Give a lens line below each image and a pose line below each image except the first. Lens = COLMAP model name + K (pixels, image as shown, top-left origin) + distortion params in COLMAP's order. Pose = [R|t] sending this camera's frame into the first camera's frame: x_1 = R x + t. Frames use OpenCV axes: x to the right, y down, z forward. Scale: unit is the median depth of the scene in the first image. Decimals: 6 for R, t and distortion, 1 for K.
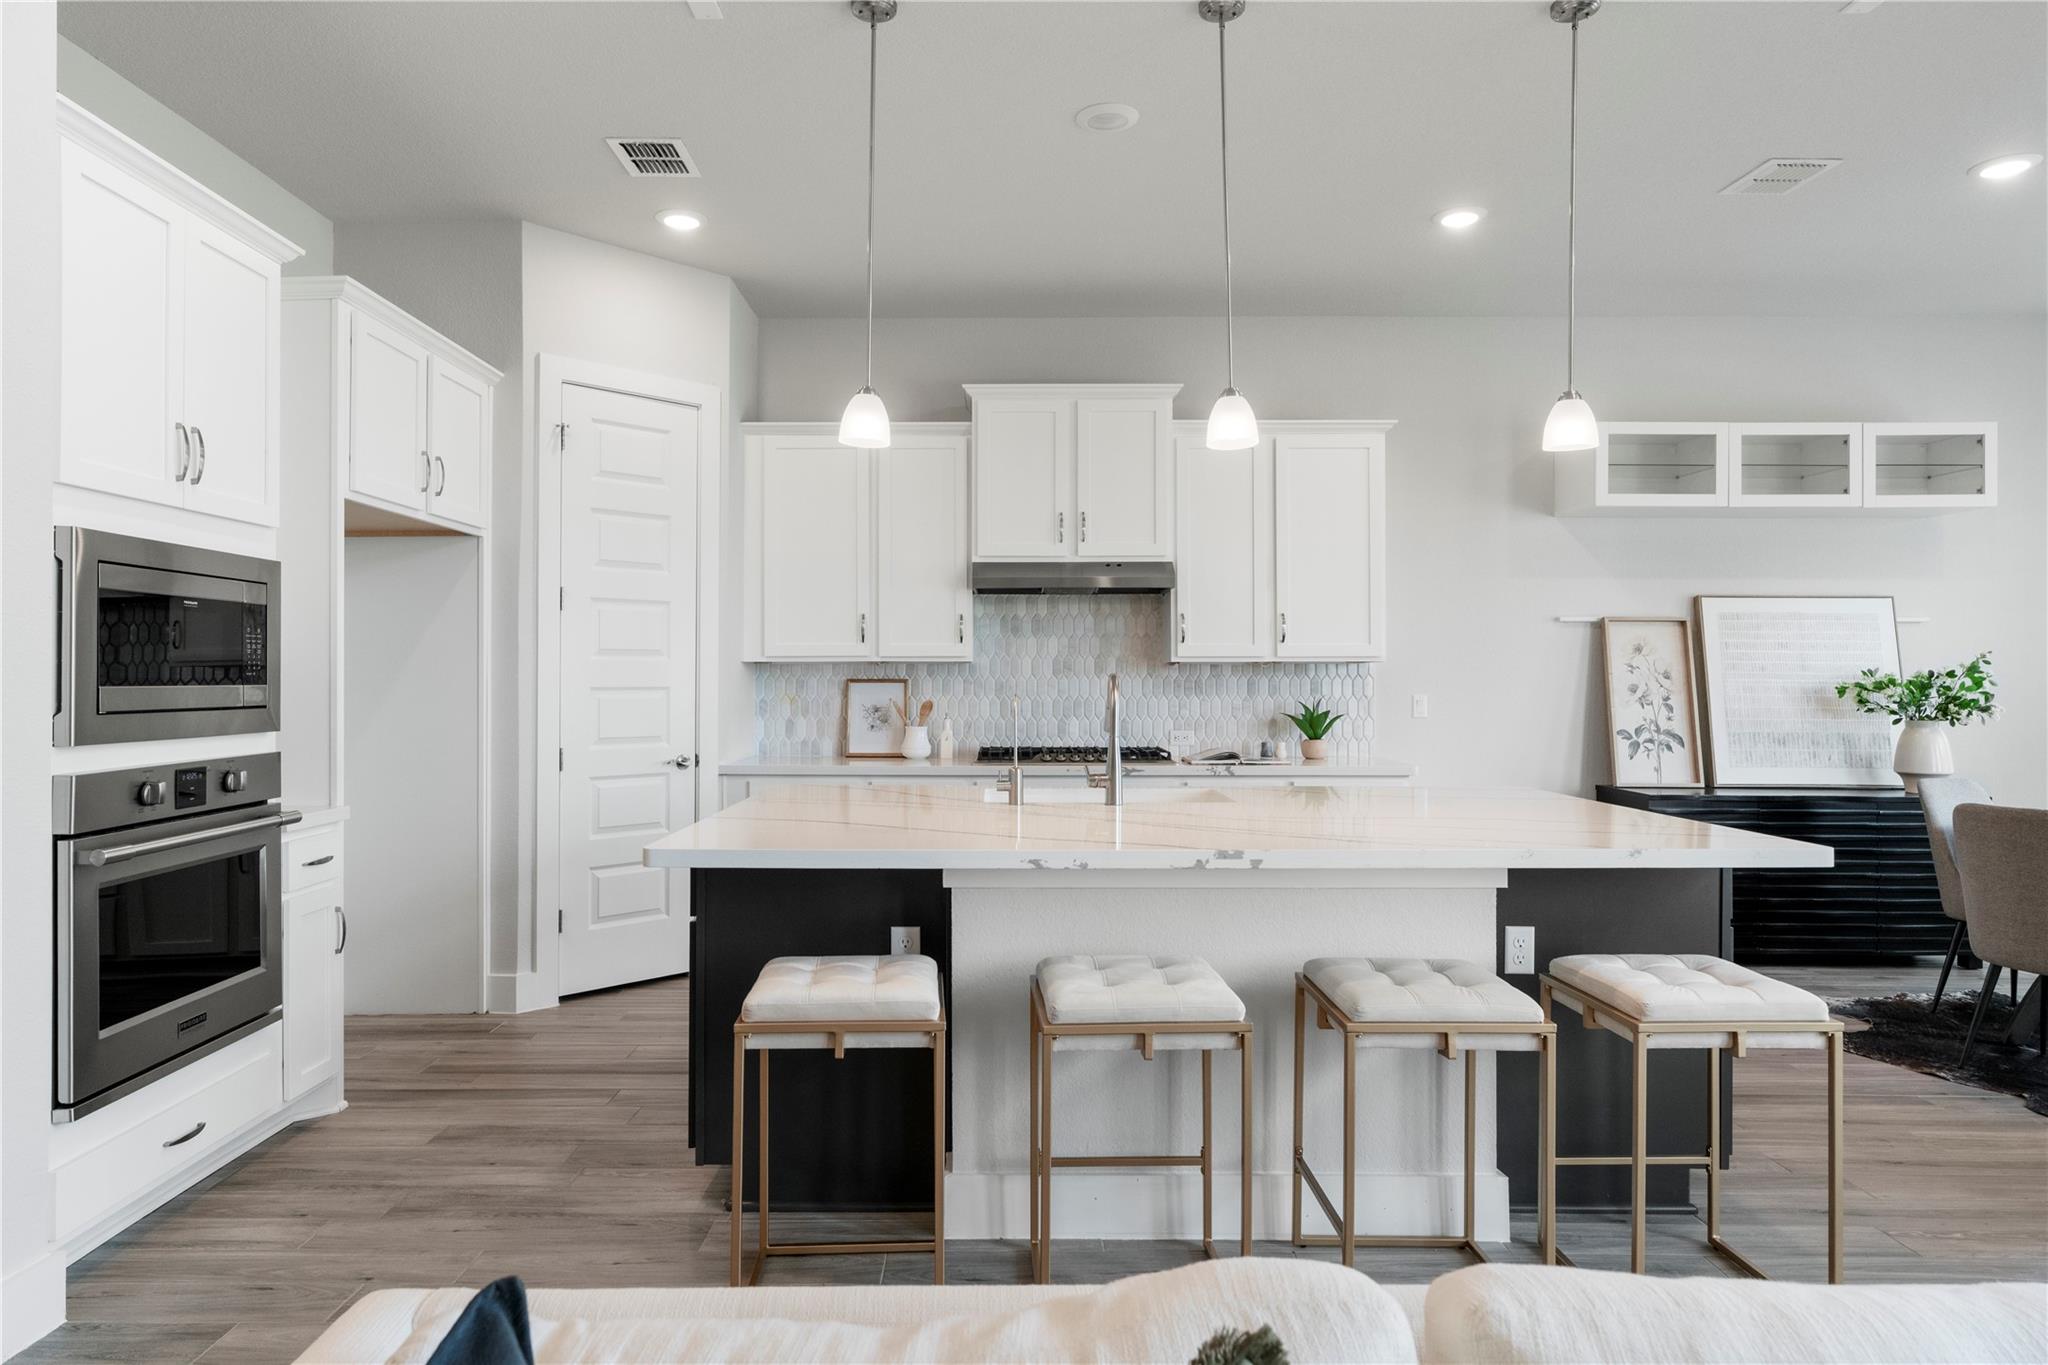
lens RADIAL K [[1218.1, 0, 991.4], [0, 1218.1, 667.7], [0, 0, 1]] dist [-0.003781, -0.000522]
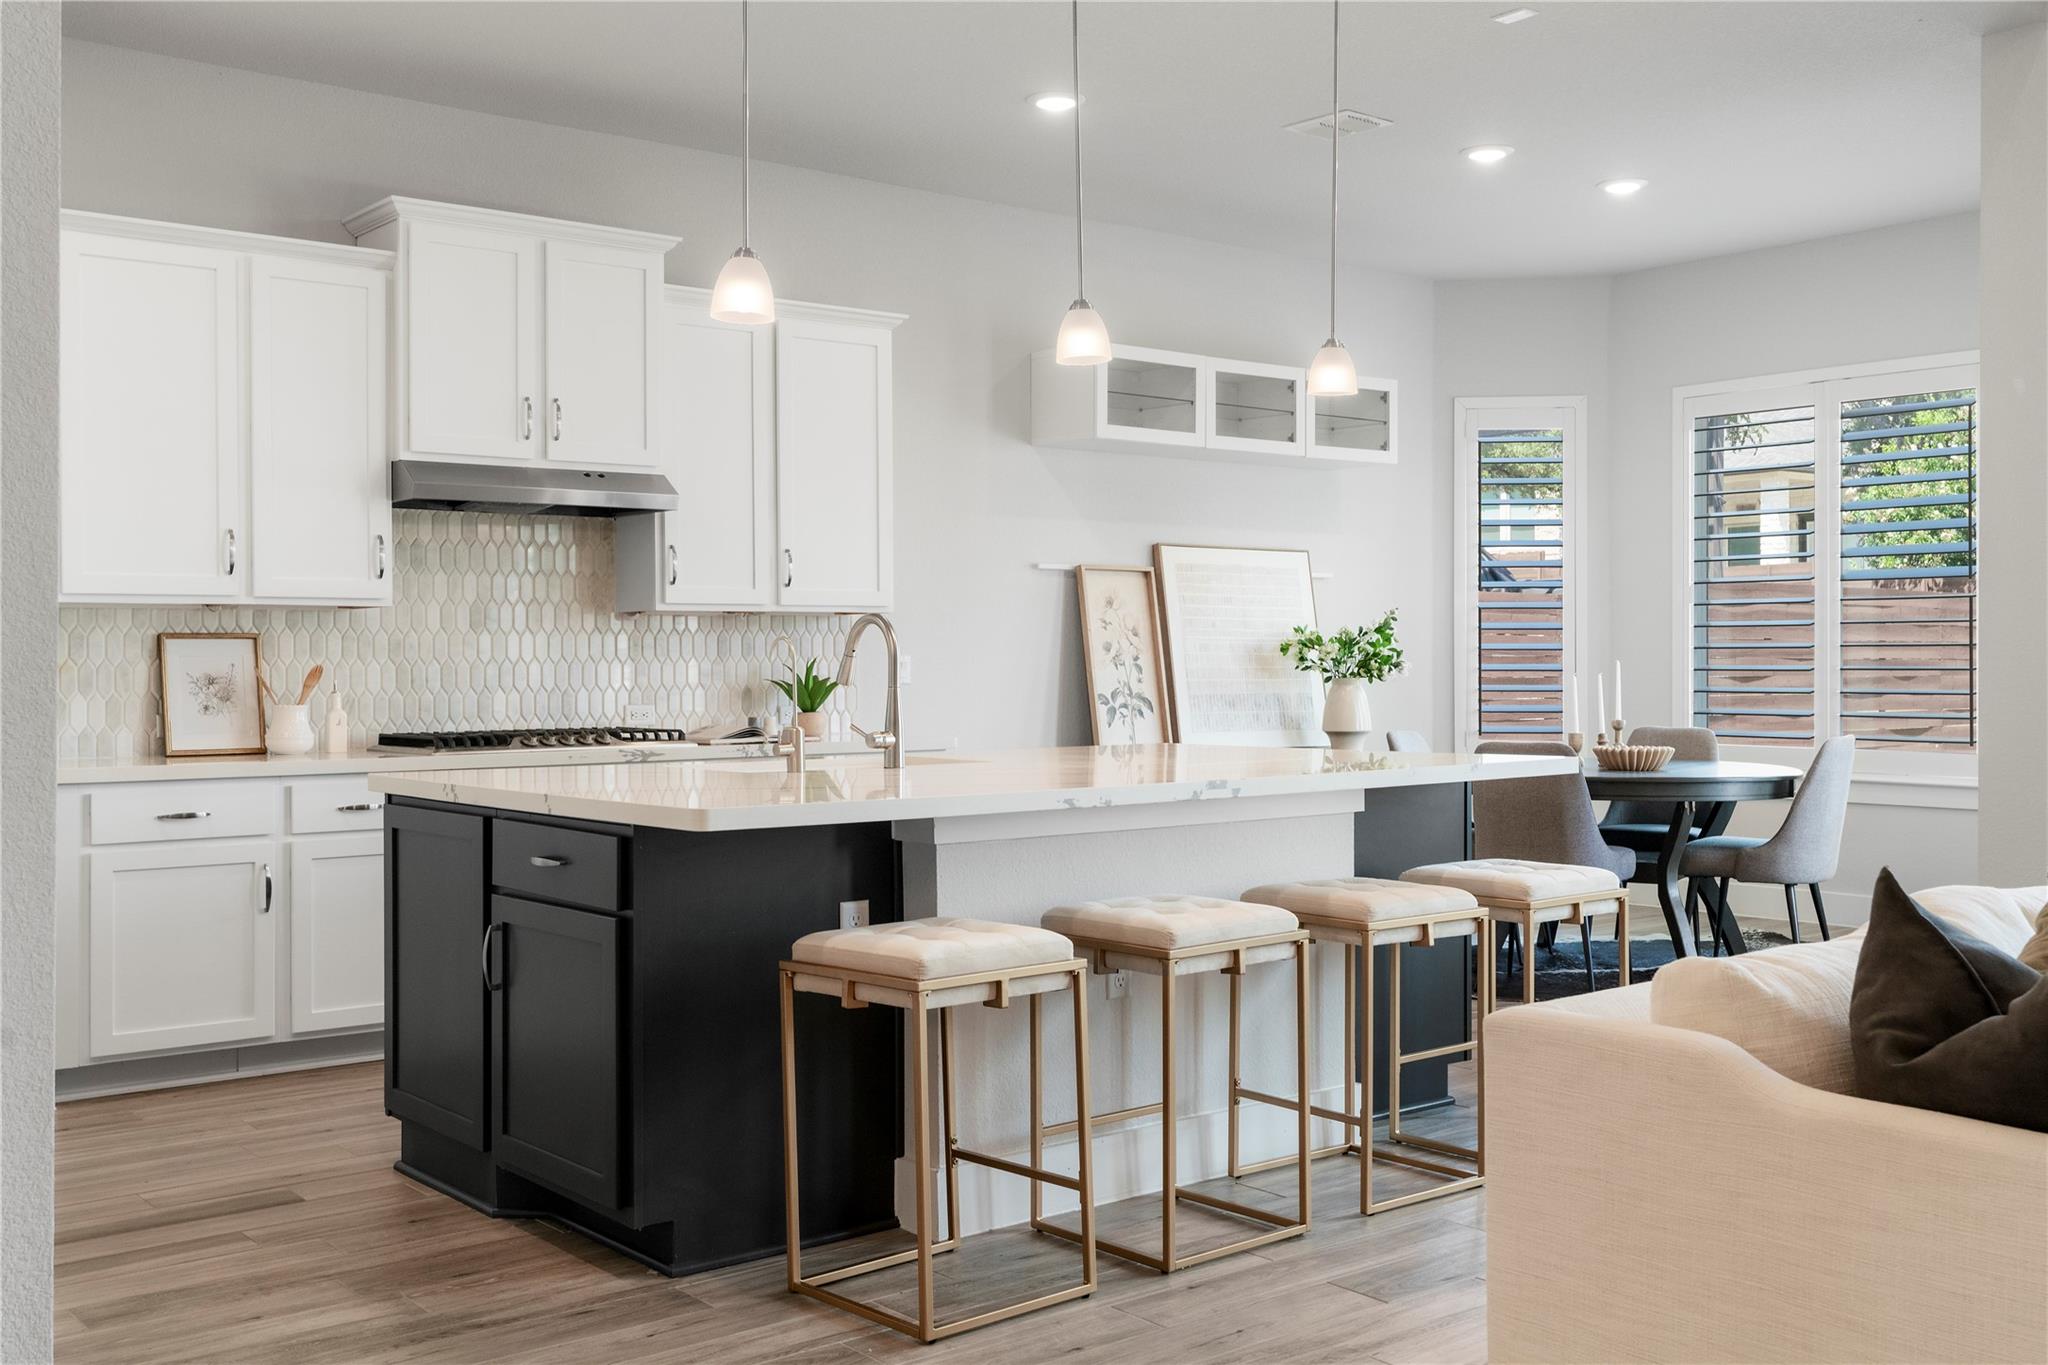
lens RADIAL K [[1986.1, 0, 1029.5], [0, 1986.1, 656.2], [0, 0, 1]] dist [0.011481, -0.002740]
pose [[0.772493, -0.003525, 0.635013, -0.446185], [0.001570, 0.999992, 0.003641, 0.019340], [-0.635021, -0.001816, 0.772493, -0.075913]]
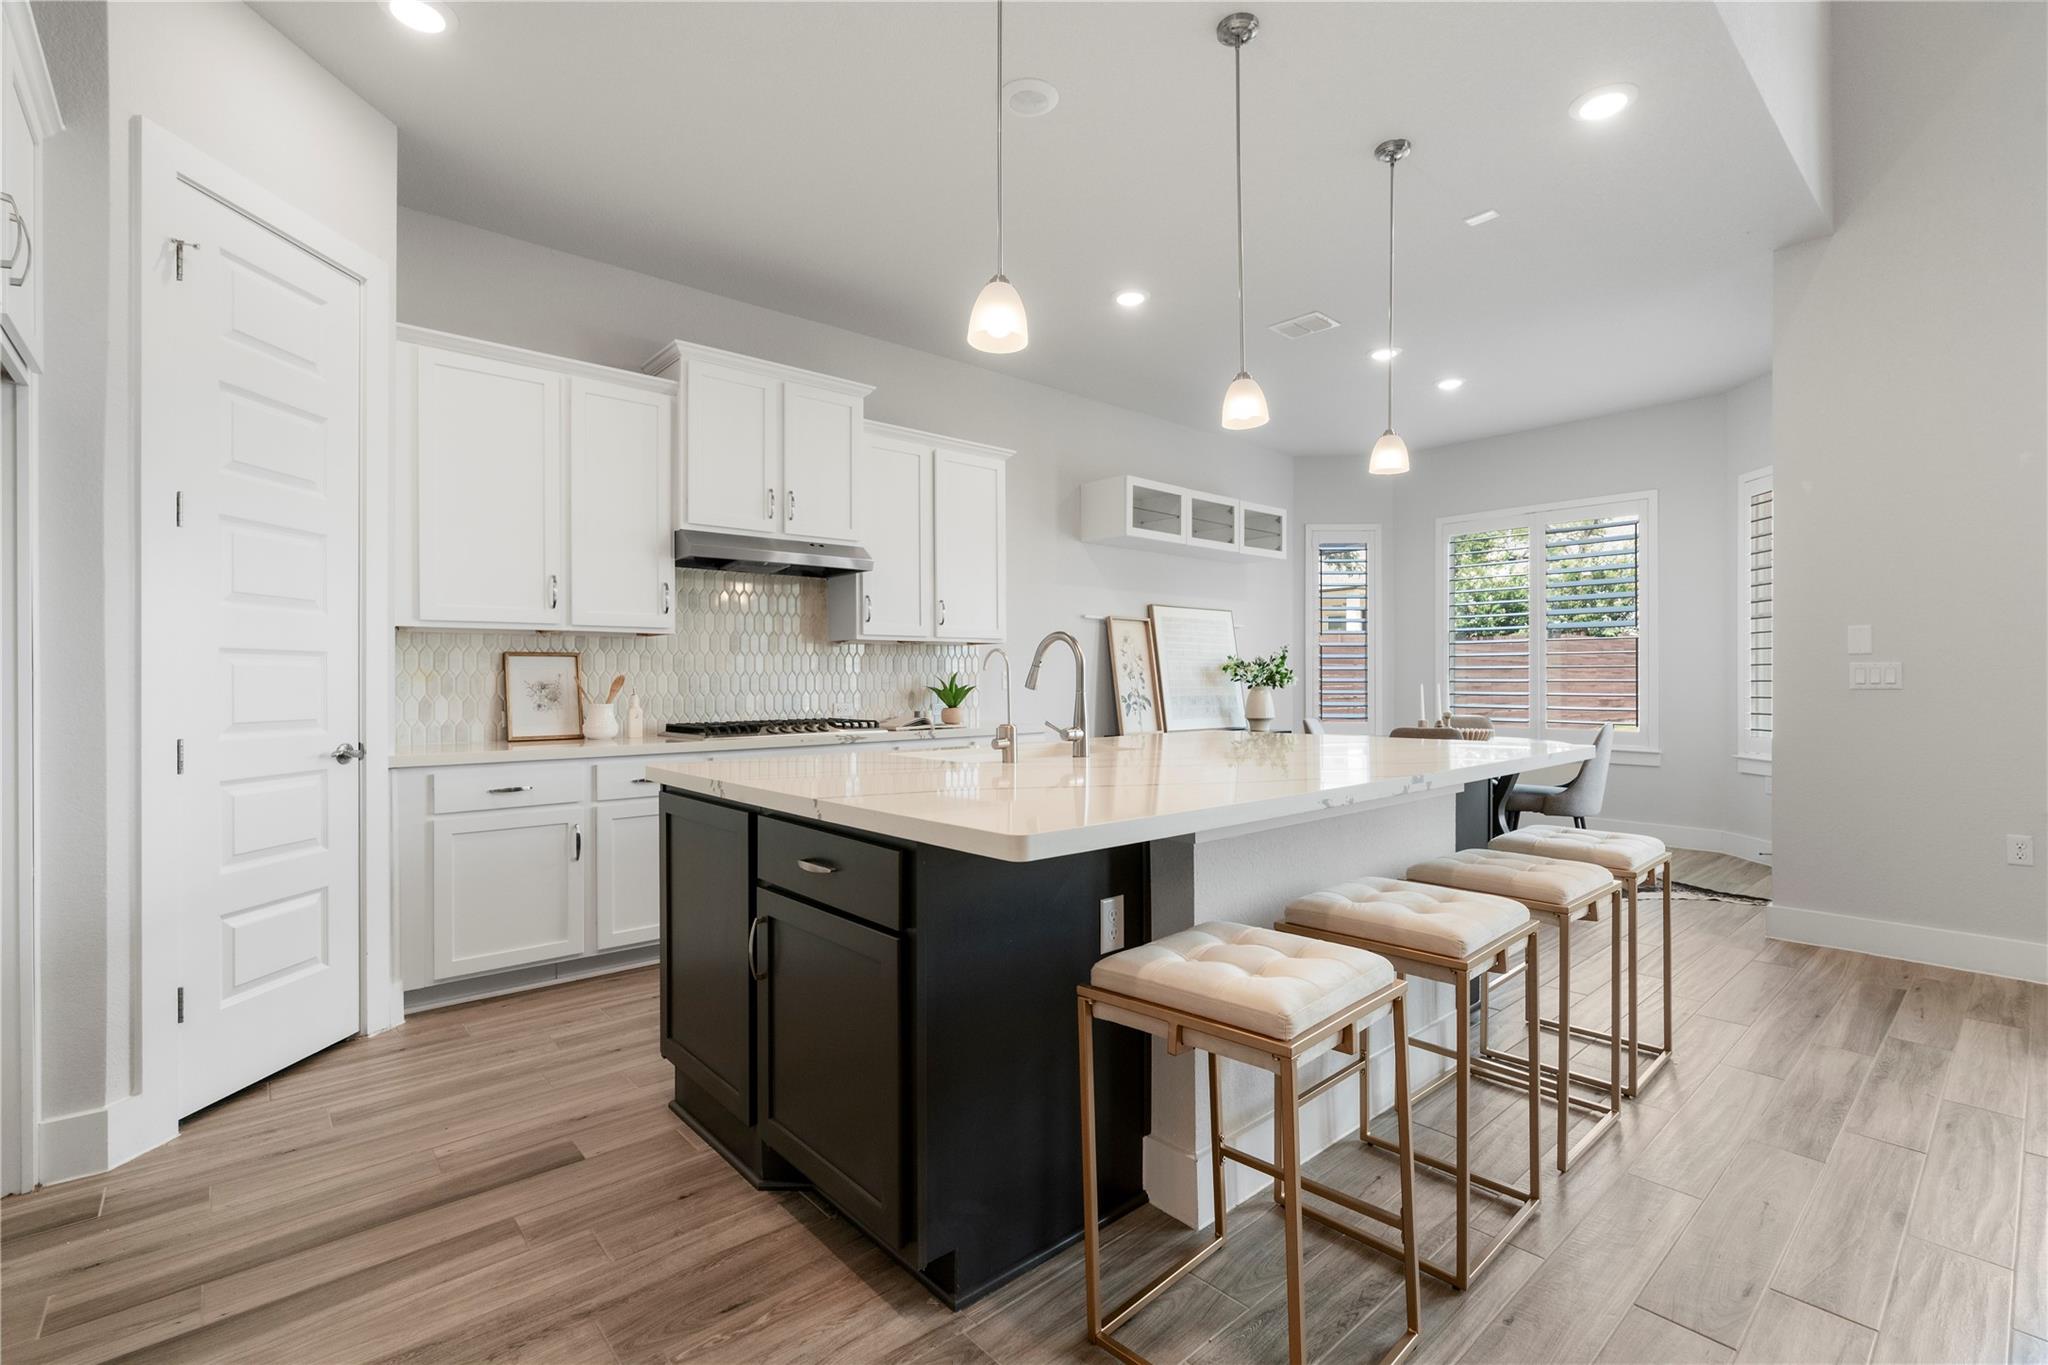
lens RADIAL K [[917.8, 0, 1027.4], [0, 917.8, 679.0], [0, 0, 1]] dist [-0.018331, 0.006528]
pose [[0.743422, -0.003615, 0.668813, -0.291233], [0.000171, 0.999986, 0.005214, 0.026911], [-0.668823, -0.003762, 0.743412, 0.287410]]
